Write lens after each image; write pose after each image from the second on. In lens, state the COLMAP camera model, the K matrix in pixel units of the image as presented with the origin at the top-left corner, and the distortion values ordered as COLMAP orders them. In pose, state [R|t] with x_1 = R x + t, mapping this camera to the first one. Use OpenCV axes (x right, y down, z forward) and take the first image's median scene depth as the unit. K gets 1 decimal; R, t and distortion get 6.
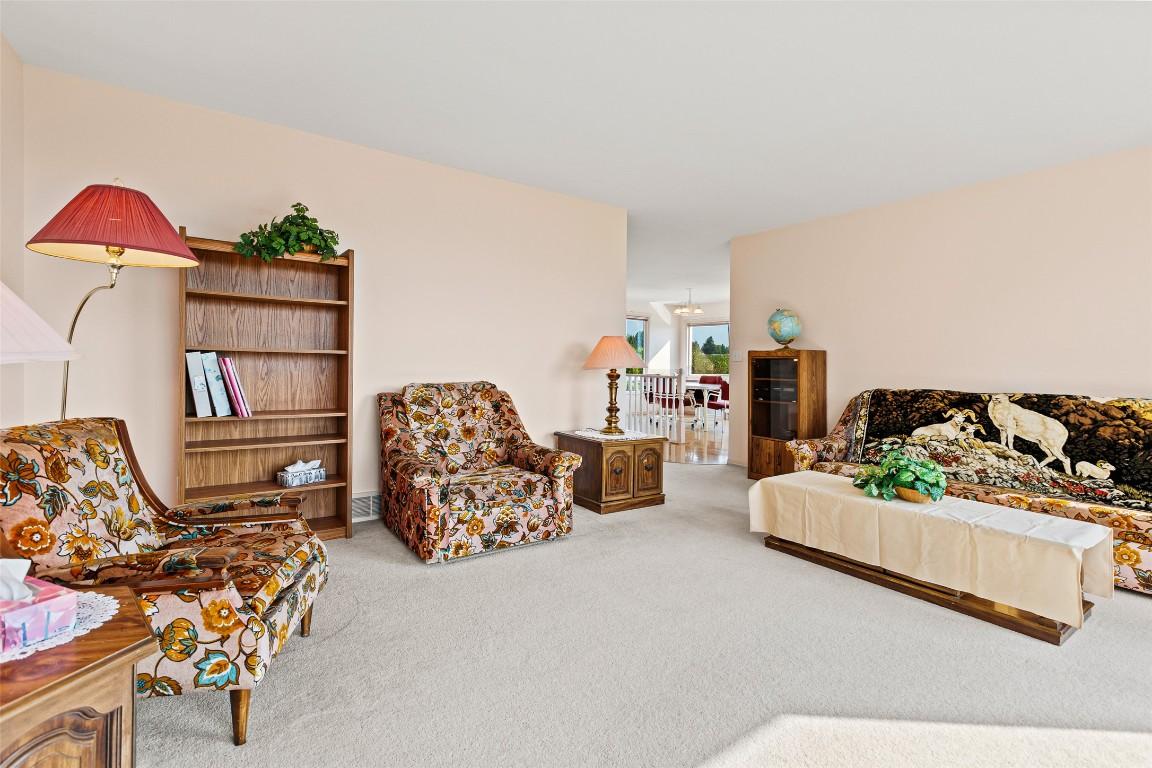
lens RADIAL K [[517.6, 0, 576.5], [0, 517.6, 368.1], [0, 0, 1]] dist [-0.000860, -0.000010]
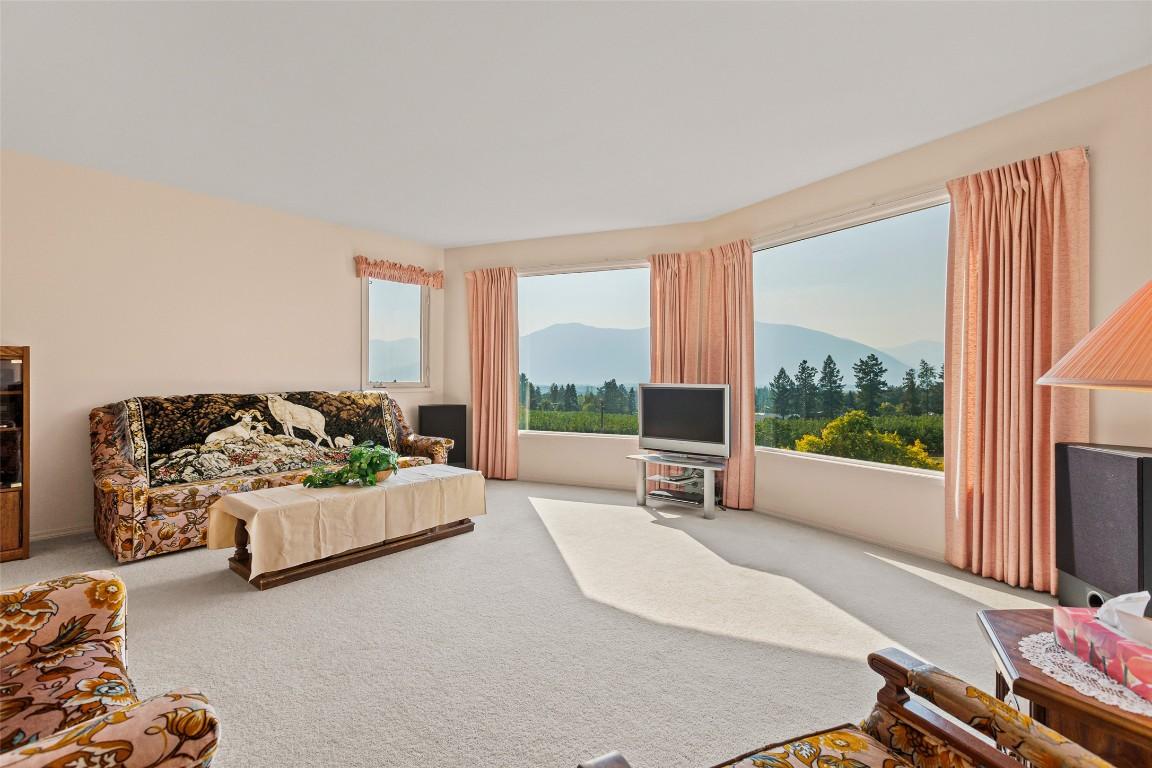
lens RADIAL K [[517.6, 0, 576.5], [0, 517.6, 368.1], [0, 0, 1]] dist [-0.000860, -0.000010]
pose [[-0.255431, -0.006106, 0.966808, -0.499201], [-0.002366, 0.999981, 0.005691, -0.016749], [-0.966824, -0.000834, -0.255440, 0.640213]]
